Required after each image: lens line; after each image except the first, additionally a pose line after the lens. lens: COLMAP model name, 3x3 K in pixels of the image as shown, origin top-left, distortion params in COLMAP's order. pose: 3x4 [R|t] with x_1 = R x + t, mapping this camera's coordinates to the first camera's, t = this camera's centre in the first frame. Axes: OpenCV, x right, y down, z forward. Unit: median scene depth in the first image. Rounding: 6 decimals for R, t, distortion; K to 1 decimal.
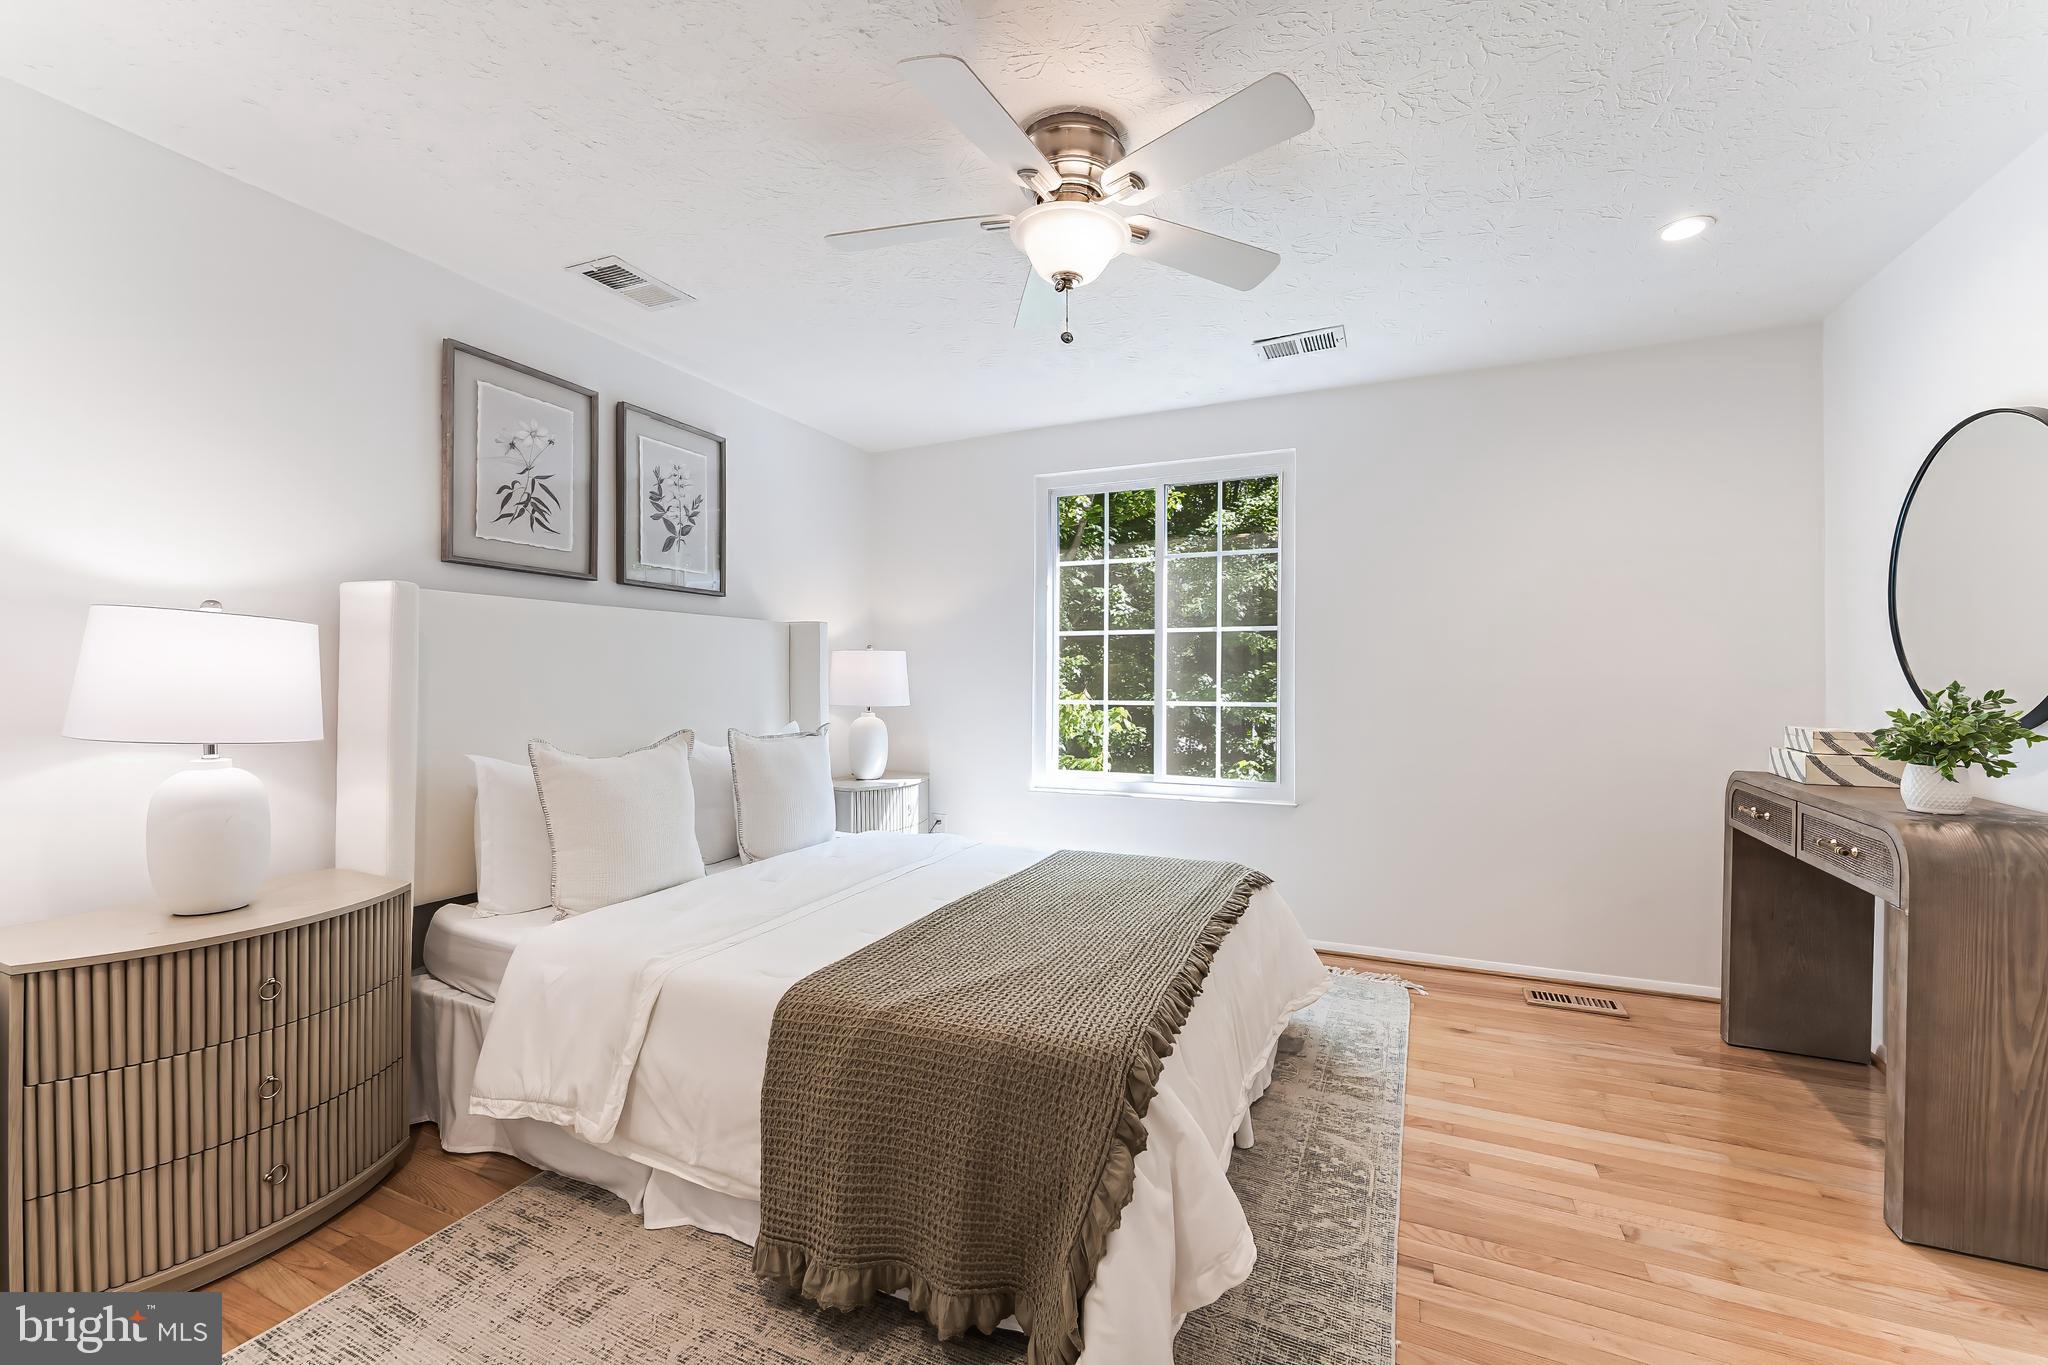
lens RADIAL K [[823.3, 0, 1040.4], [0, 823.3, 688.3], [0, 0, 1]] dist [0.002333, 0.000211]
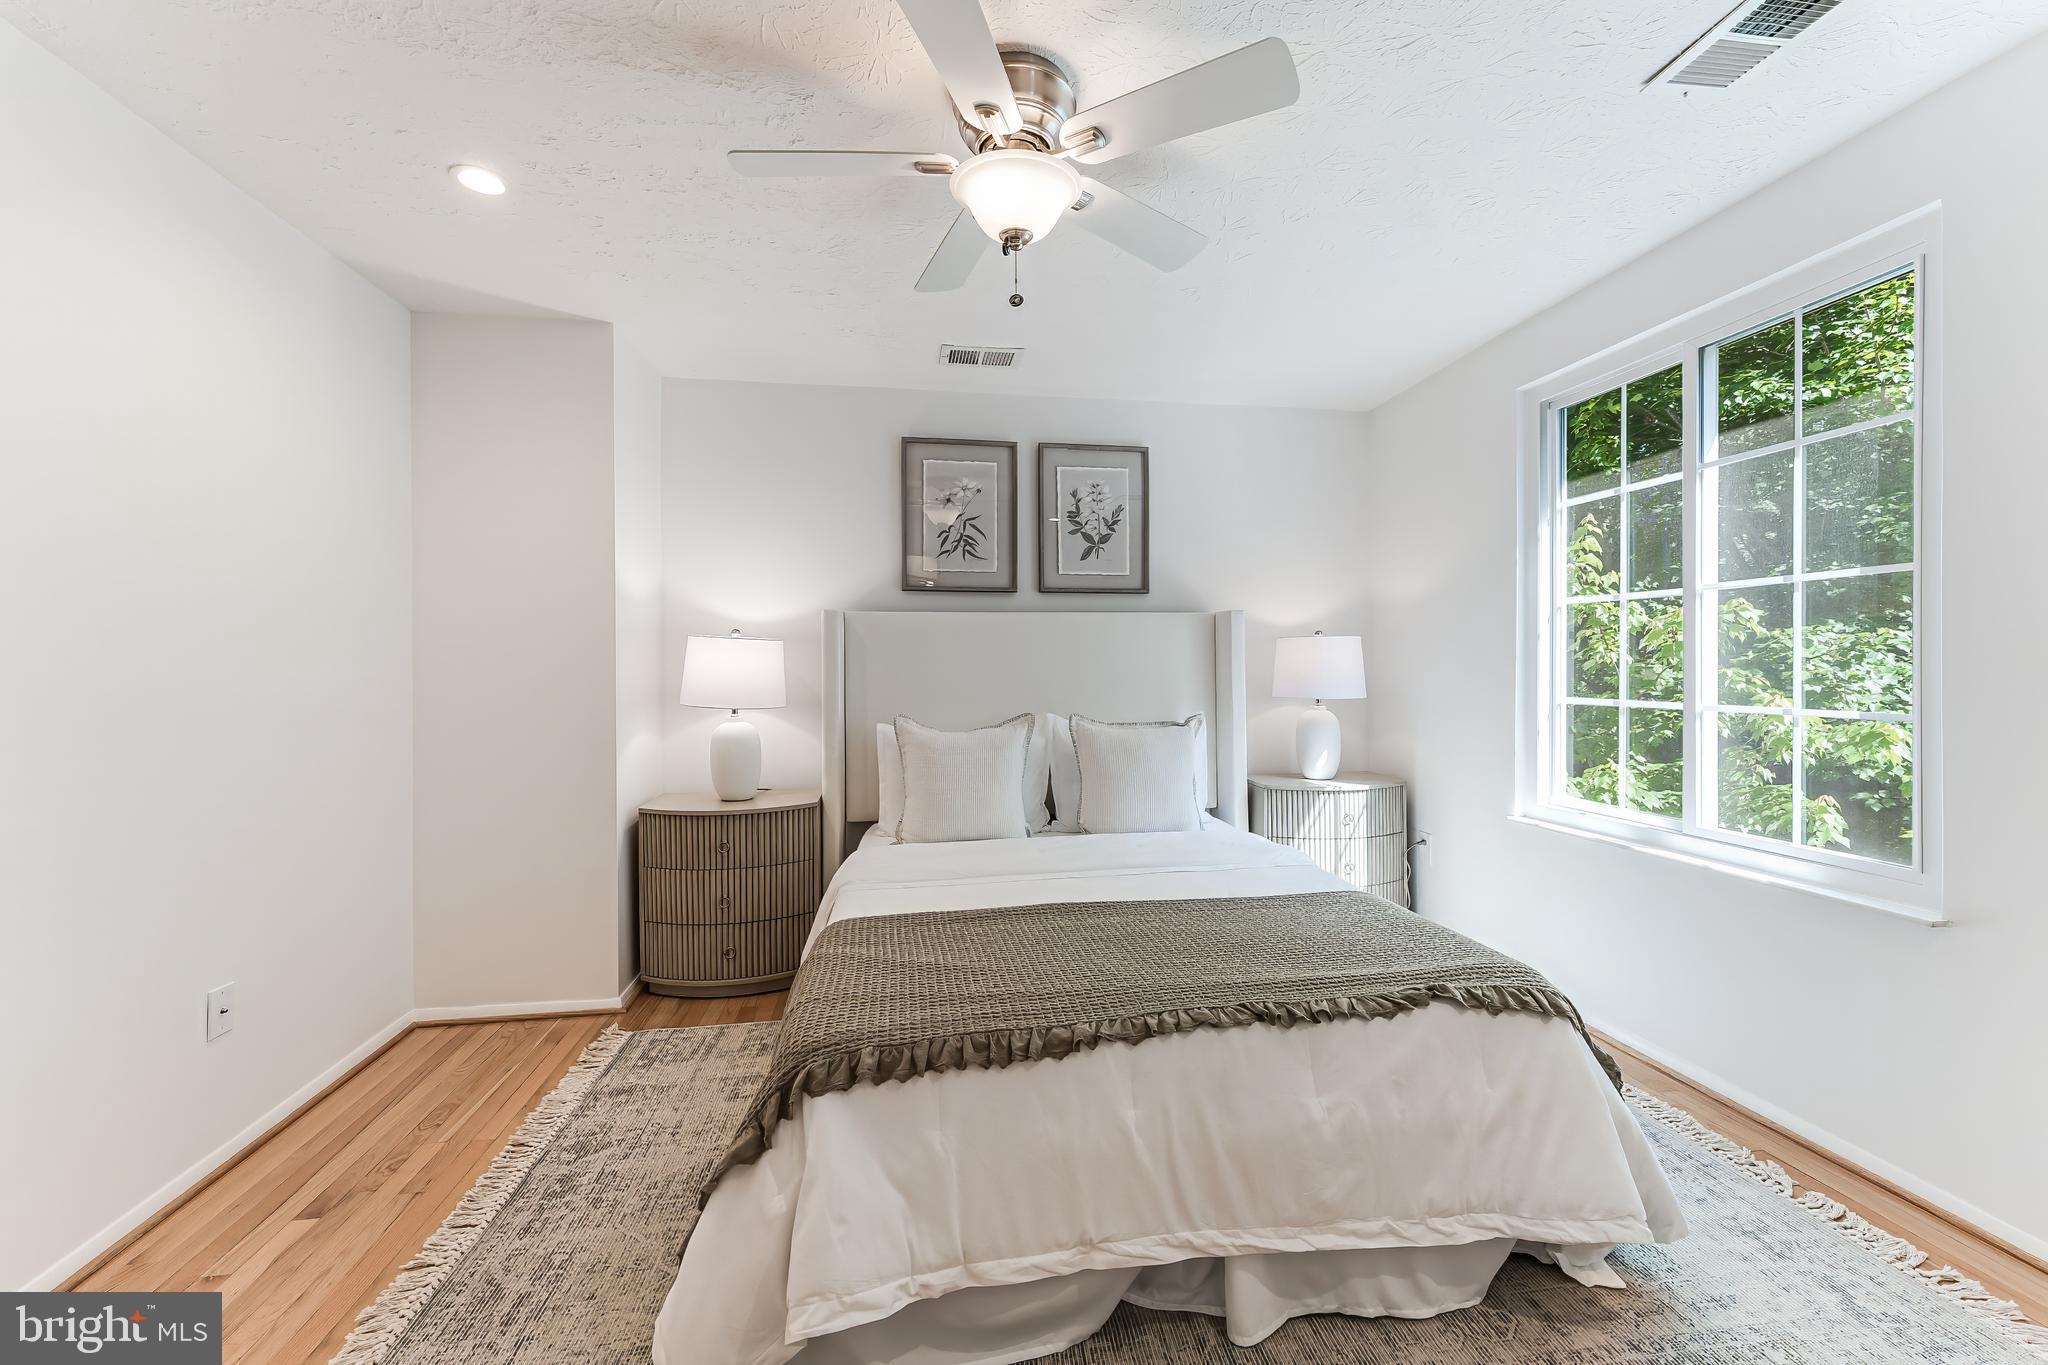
lens RADIAL K [[823.3, 0, 1034.2], [0, 823.3, 673.7], [0, 0, 1]] dist [0.002333, 0.000211]
pose [[0.541607, 0.001787, -0.840630, 0.510651], [-0.002320, 0.999997, 0.000631, -0.006441], [0.840629, 0.001609, 0.541610, 0.329119]]
